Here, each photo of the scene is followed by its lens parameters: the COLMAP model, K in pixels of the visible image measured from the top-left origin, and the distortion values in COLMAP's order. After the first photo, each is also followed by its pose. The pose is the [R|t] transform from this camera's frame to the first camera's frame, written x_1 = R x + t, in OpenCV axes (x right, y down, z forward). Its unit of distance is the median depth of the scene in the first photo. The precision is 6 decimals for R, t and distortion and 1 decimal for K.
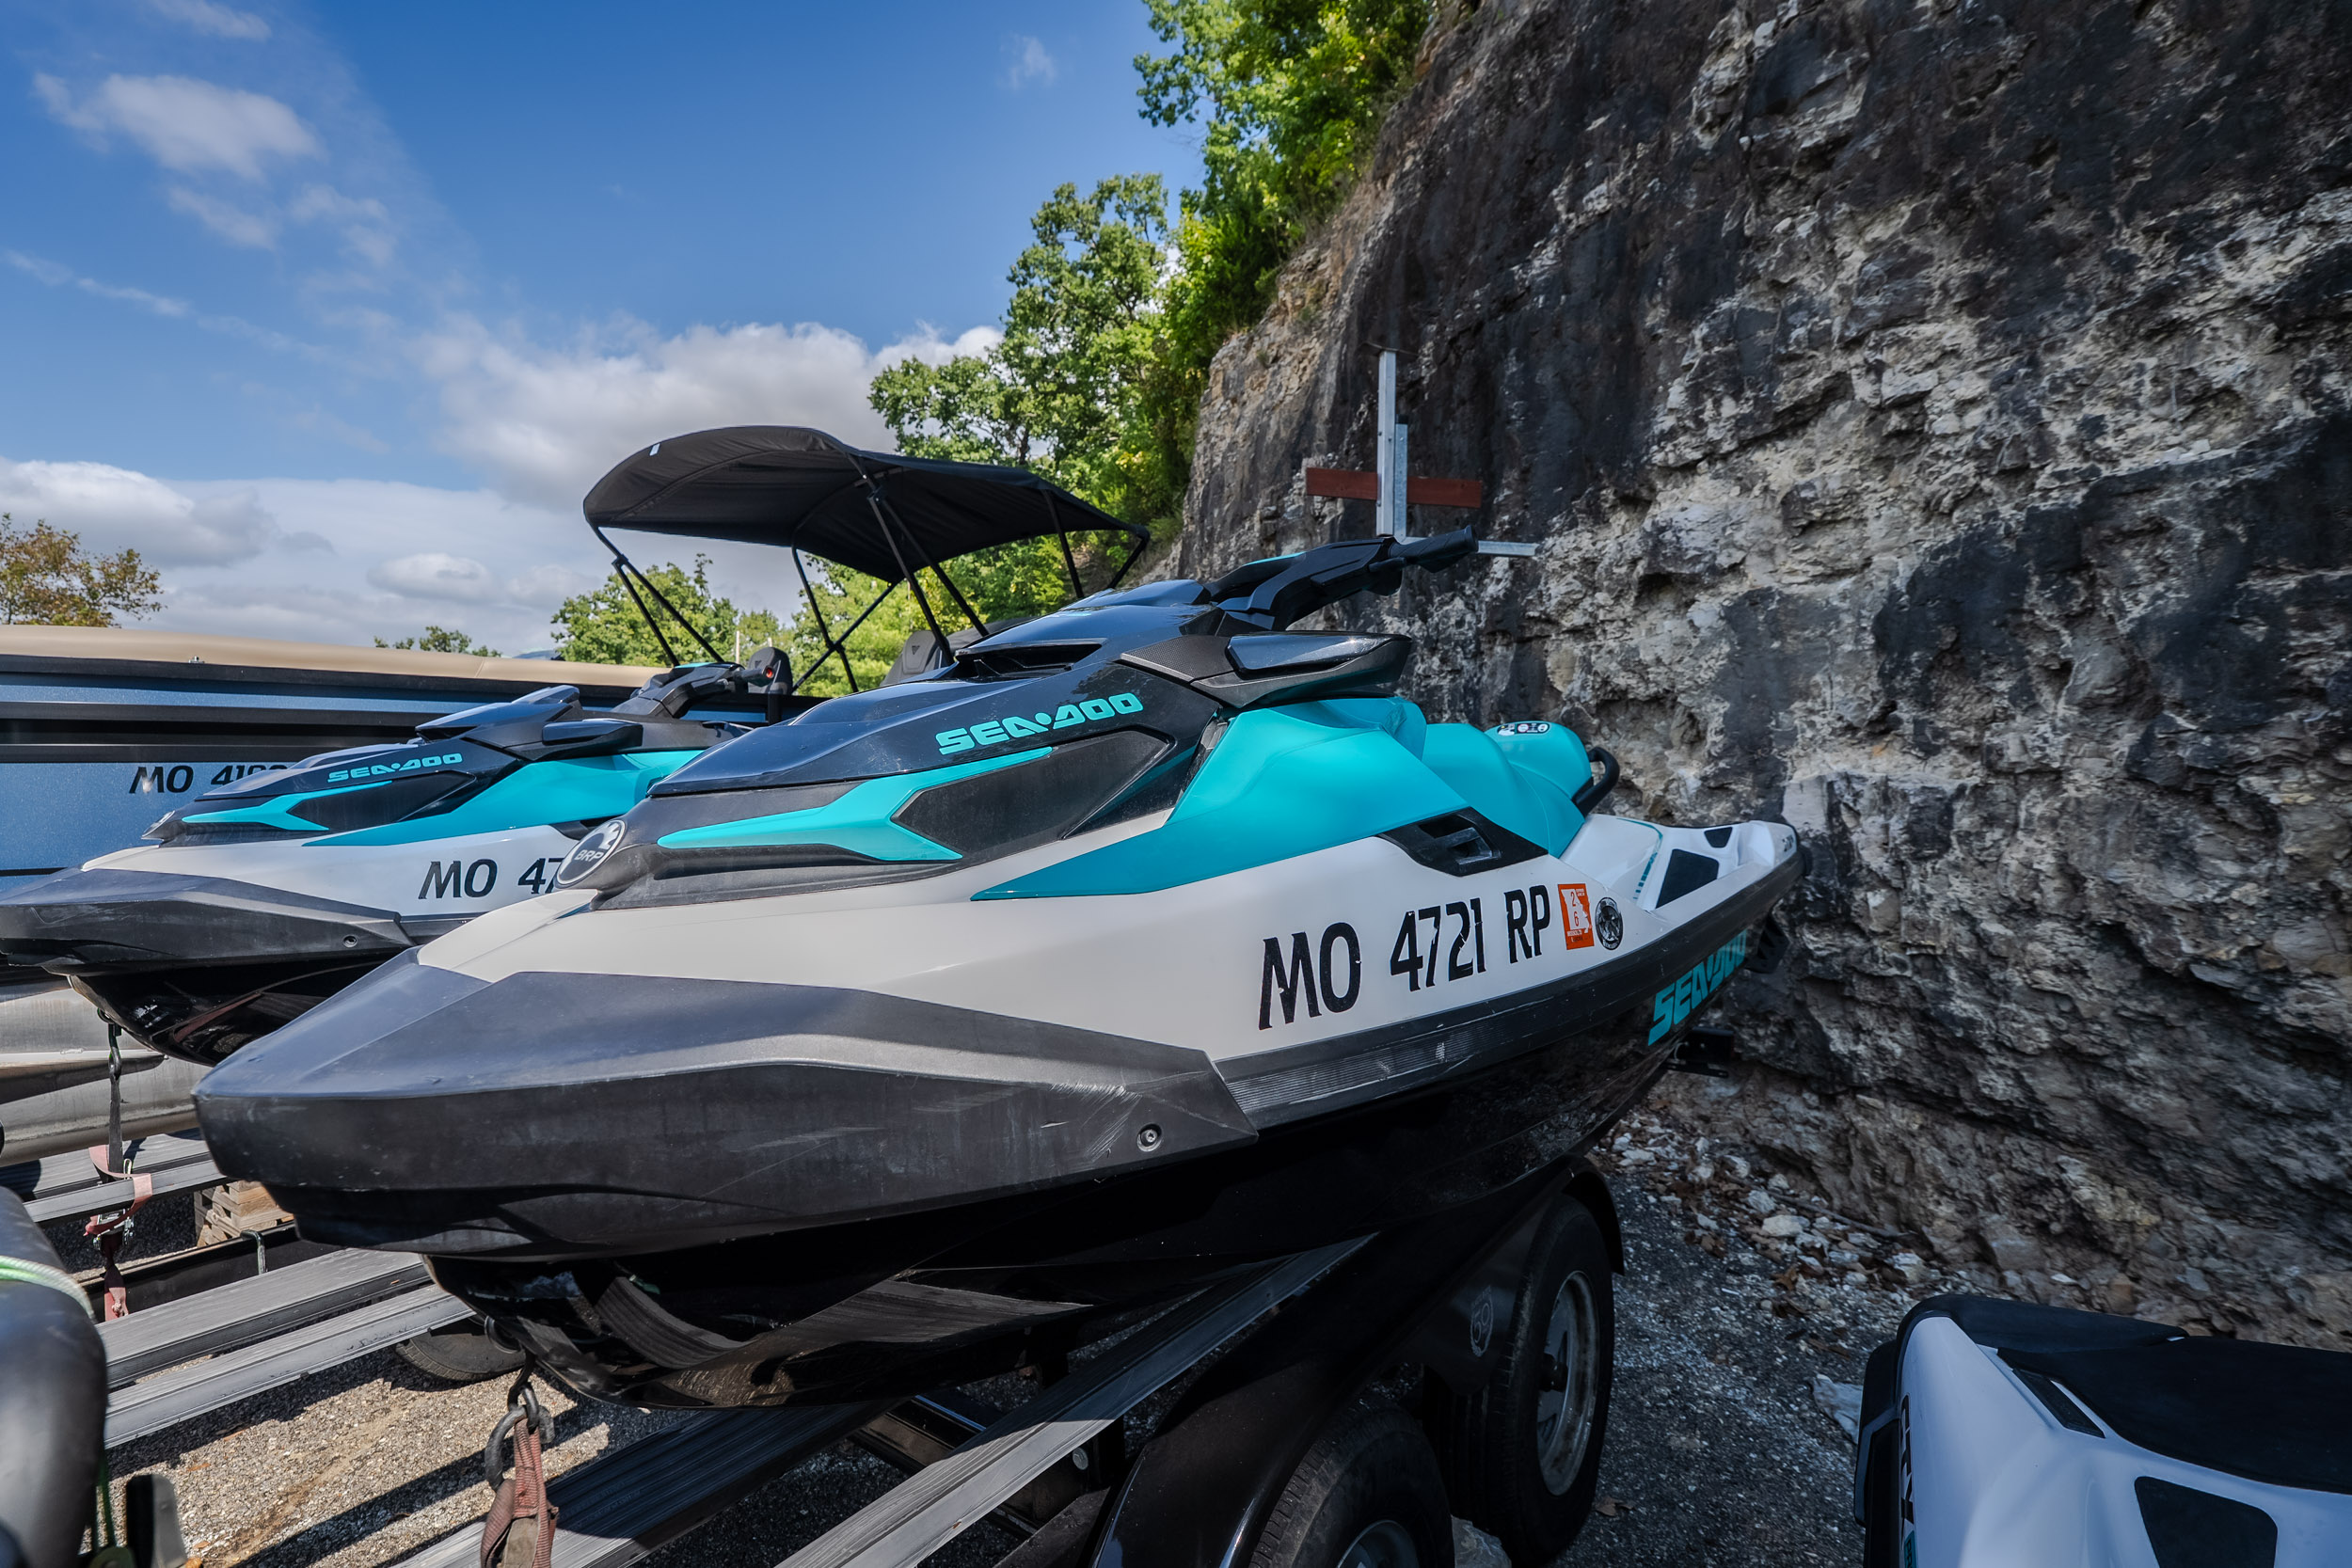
lens RADIAL K [[1056.9, 0, 1173.5], [0, 1056.9, 779.4], [0, 0, 1]] dist [-0.005703, 0.001996]
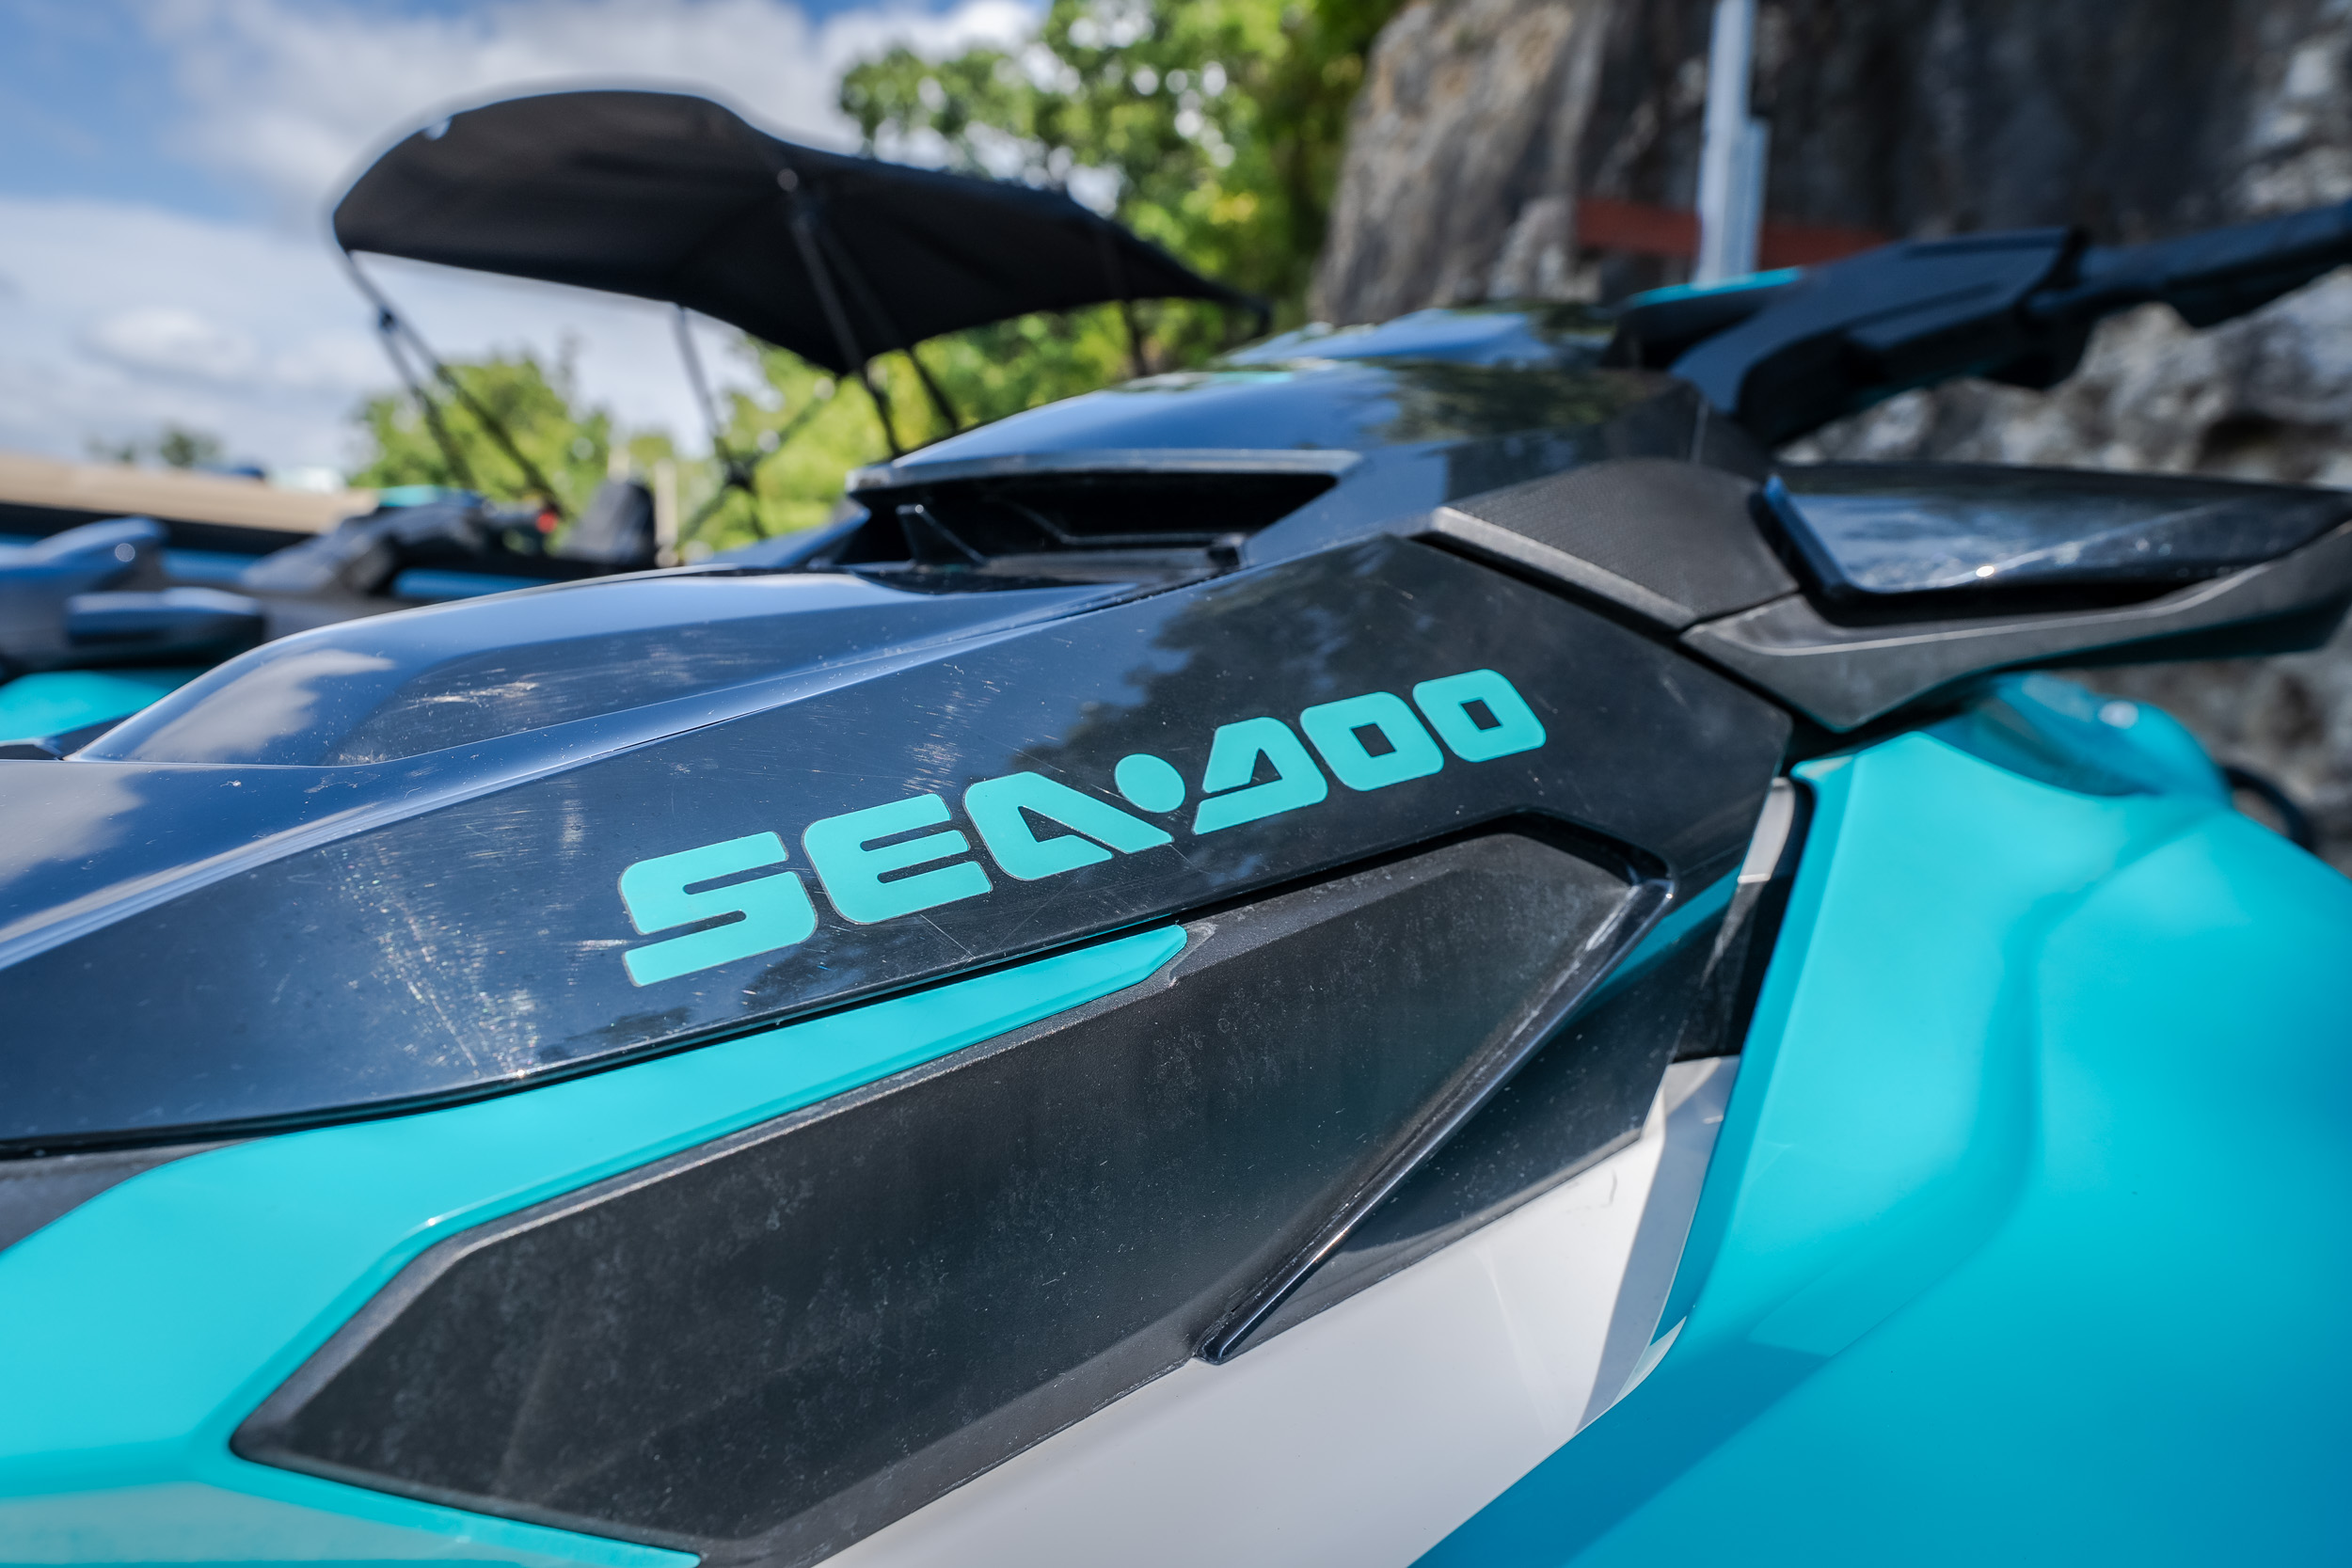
lens RADIAL K [[1604.1, 0, 1165.8], [0, 1604.1, 777.9], [0, 0, 1]] dist [0.001436, -0.000172]
pose [[0.996496, 0.060638, -0.057606, -0.018177], [-0.058159, 0.997347, 0.043785, -0.013296], [0.060108, -0.040282, 0.997379, 0.120132]]
